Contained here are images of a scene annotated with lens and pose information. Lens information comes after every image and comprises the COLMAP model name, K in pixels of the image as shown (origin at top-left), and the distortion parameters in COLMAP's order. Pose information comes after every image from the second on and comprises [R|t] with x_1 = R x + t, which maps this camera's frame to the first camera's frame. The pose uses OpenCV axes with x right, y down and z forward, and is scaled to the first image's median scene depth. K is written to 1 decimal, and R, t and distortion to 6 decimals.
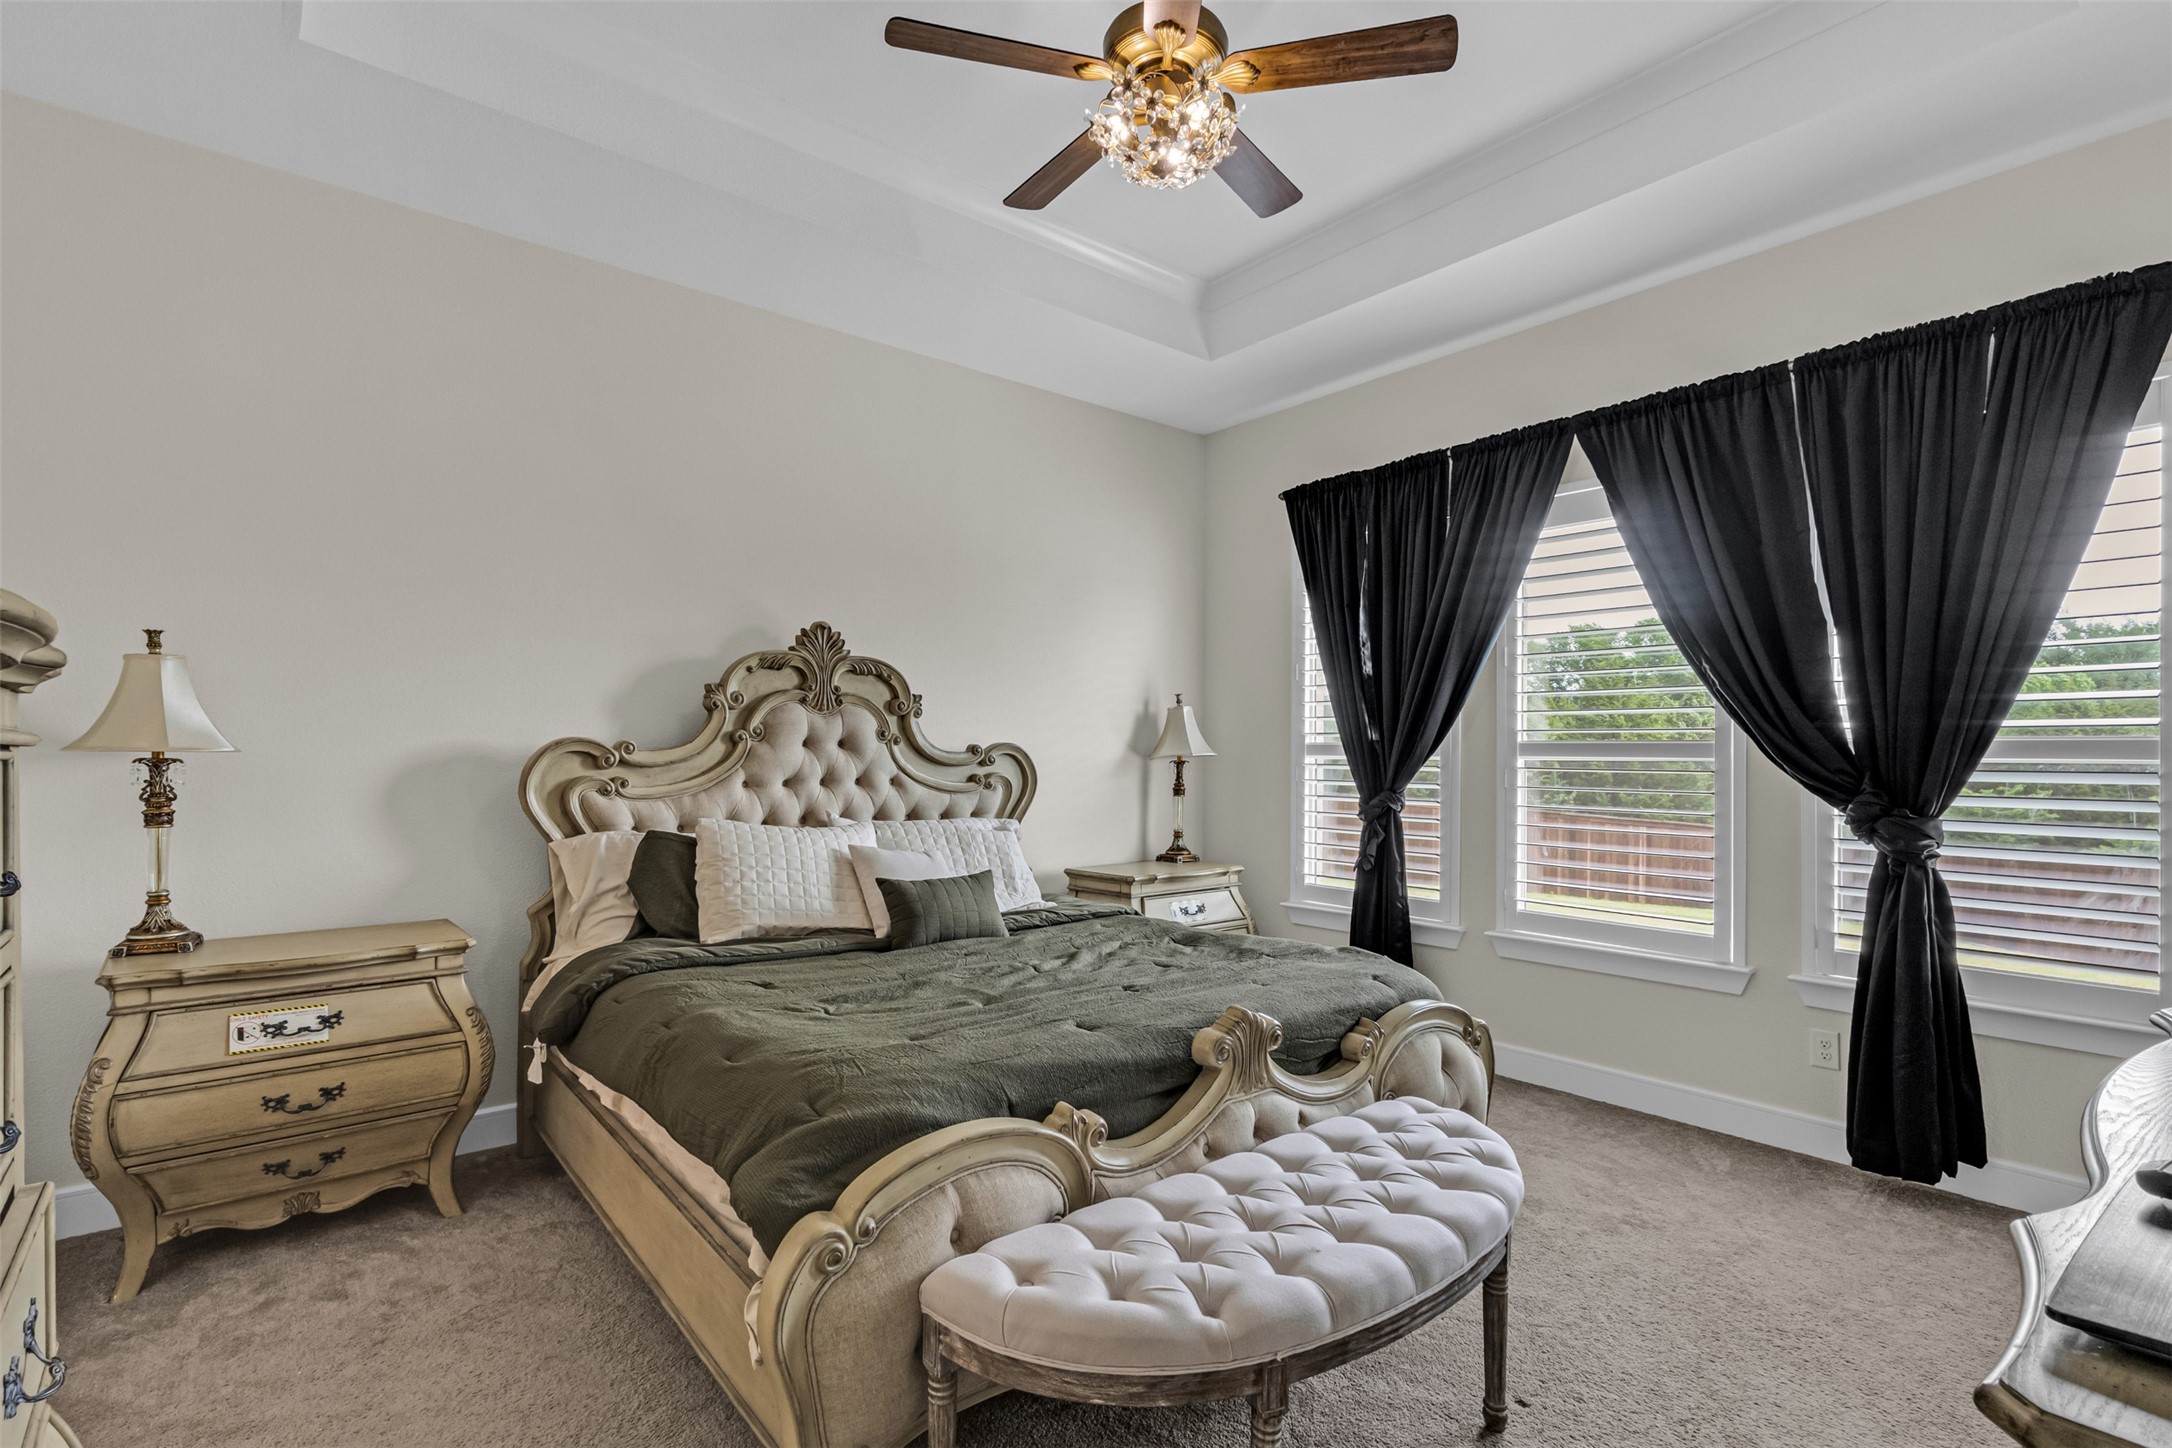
lens RADIAL K [[1007.7, 0, 1082.3], [0, 1007.7, 758.2], [0, 0, 1]] dist [0.002281, 0.000483]
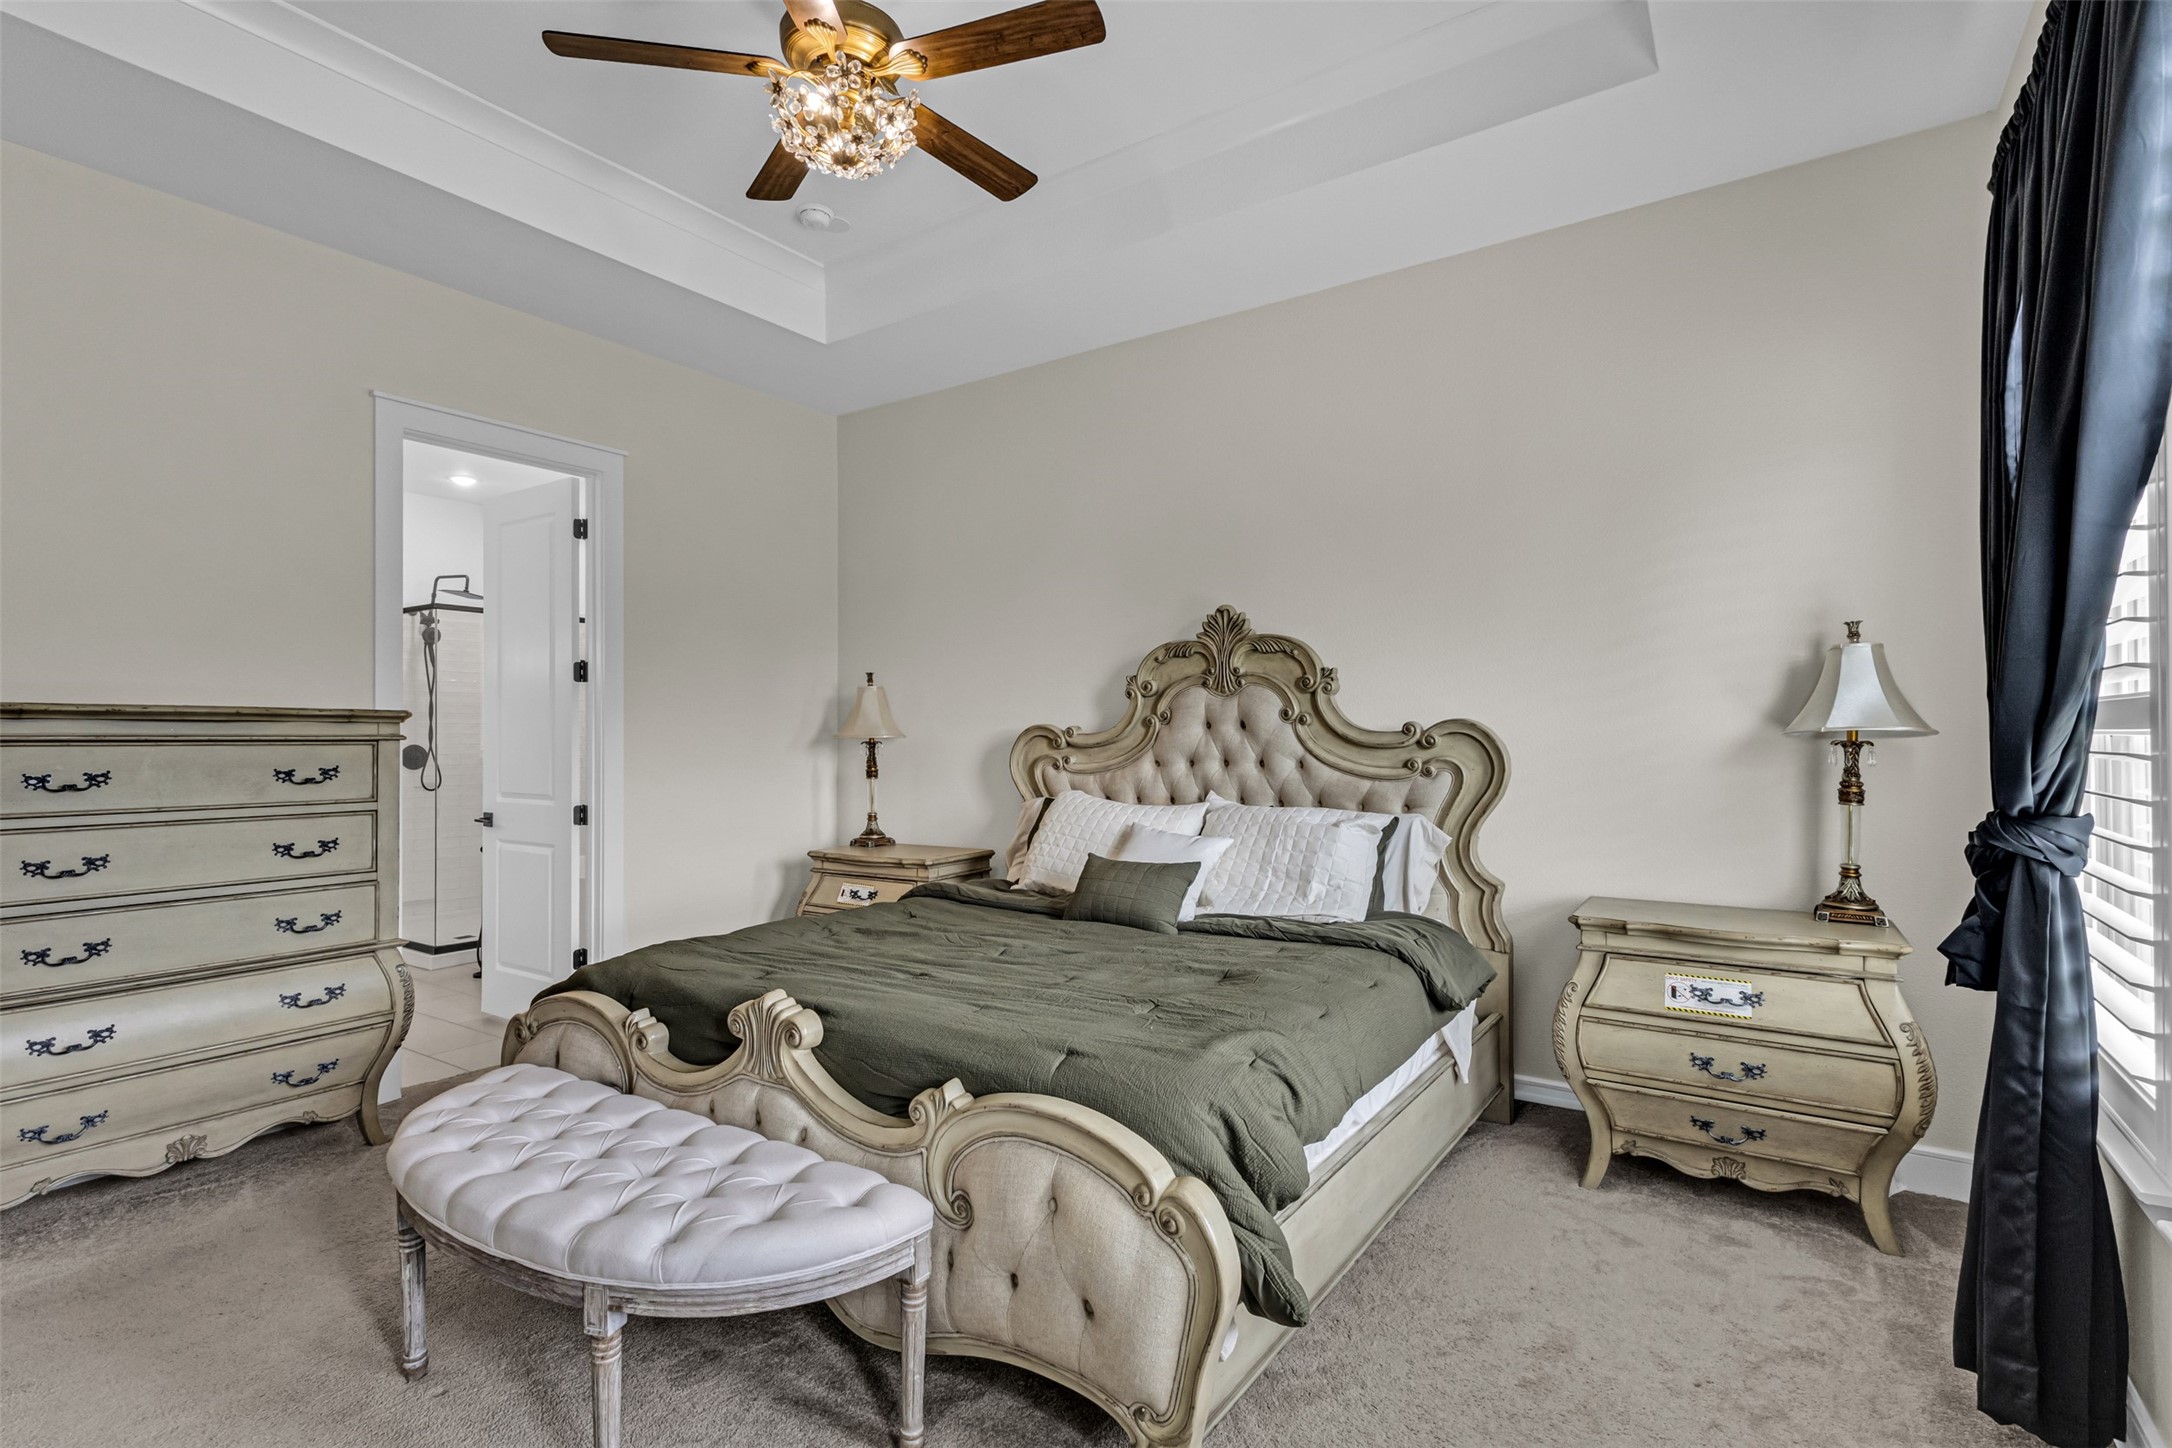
lens RADIAL K [[1025.2, 0, 1086.0], [0, 1025.2, 724.0], [0, 0, 1]] dist [0.015098, 0.000104]
pose [[0.277174, -0.019538, -0.960621, 0.656560], [0.003375, 0.999807, -0.019361, 0.003422], [0.960814, 0.002125, 0.277187, 0.546609]]
